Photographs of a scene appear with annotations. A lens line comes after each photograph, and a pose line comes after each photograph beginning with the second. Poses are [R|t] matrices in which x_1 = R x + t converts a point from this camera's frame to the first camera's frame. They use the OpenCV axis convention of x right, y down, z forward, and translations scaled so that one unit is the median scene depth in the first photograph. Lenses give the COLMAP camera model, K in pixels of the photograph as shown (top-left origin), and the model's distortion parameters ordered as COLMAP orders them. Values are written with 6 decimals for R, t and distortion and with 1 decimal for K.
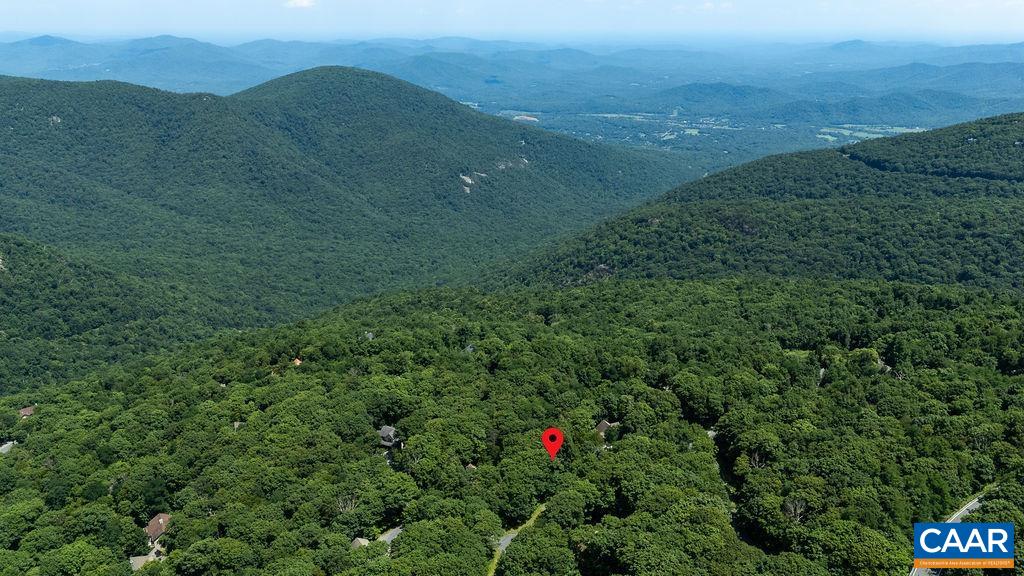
lens RADIAL K [[704.1, 0, 512.1], [0, 704.1, 288.3], [0, 0, 1]] dist [0.010841, 0.001716]
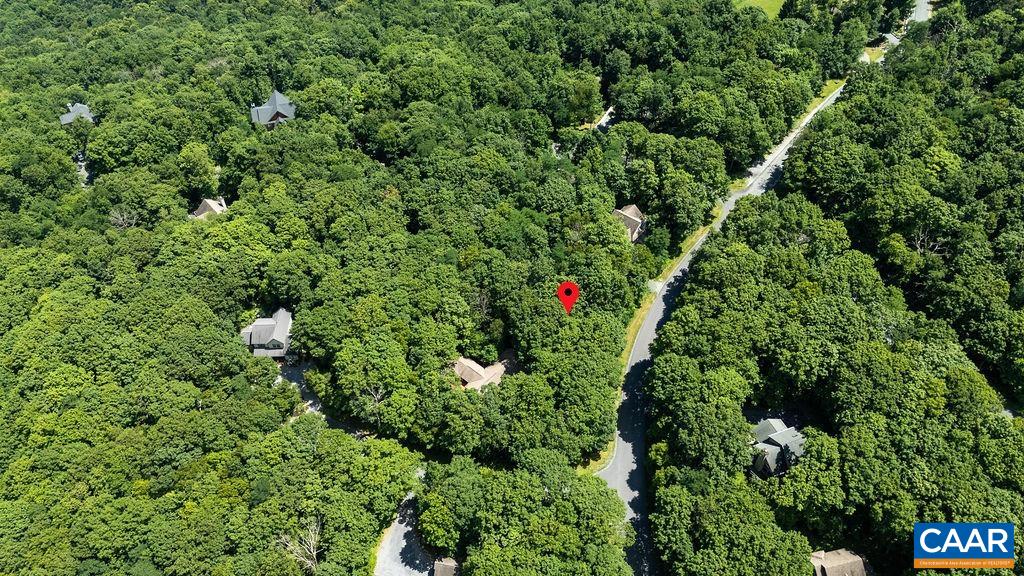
lens RADIAL K [[704.1, 0, 512.0], [0, 704.1, 288.3], [0, 0, 1]] dist [0.010841, 0.001716]
pose [[0.899200, -0.321154, 0.297153, -0.158136], [0.140162, 0.854788, 0.499691, -0.076601], [-0.414481, -0.407672, 0.813639, 0.487609]]
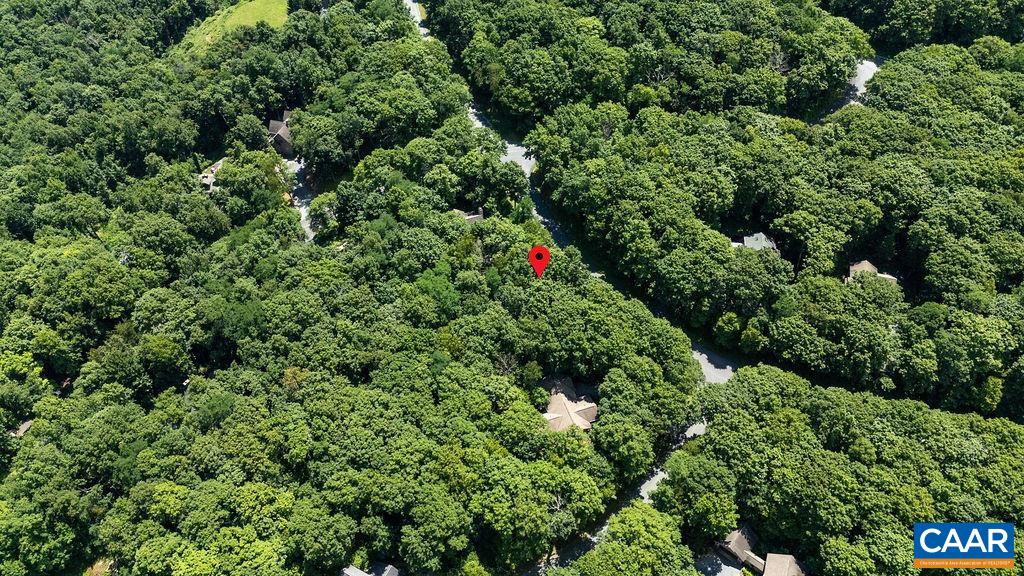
lens RADIAL K [[704.1, 0, 511.4], [0, 704.1, 287.0], [0, 0, 1]] dist [0.010841, 0.001716]
pose [[0.089566, -0.751611, 0.653498, -0.304718], [0.368396, 0.634601, 0.679386, -0.172629], [-0.925344, 0.179896, 0.333729, 0.747283]]
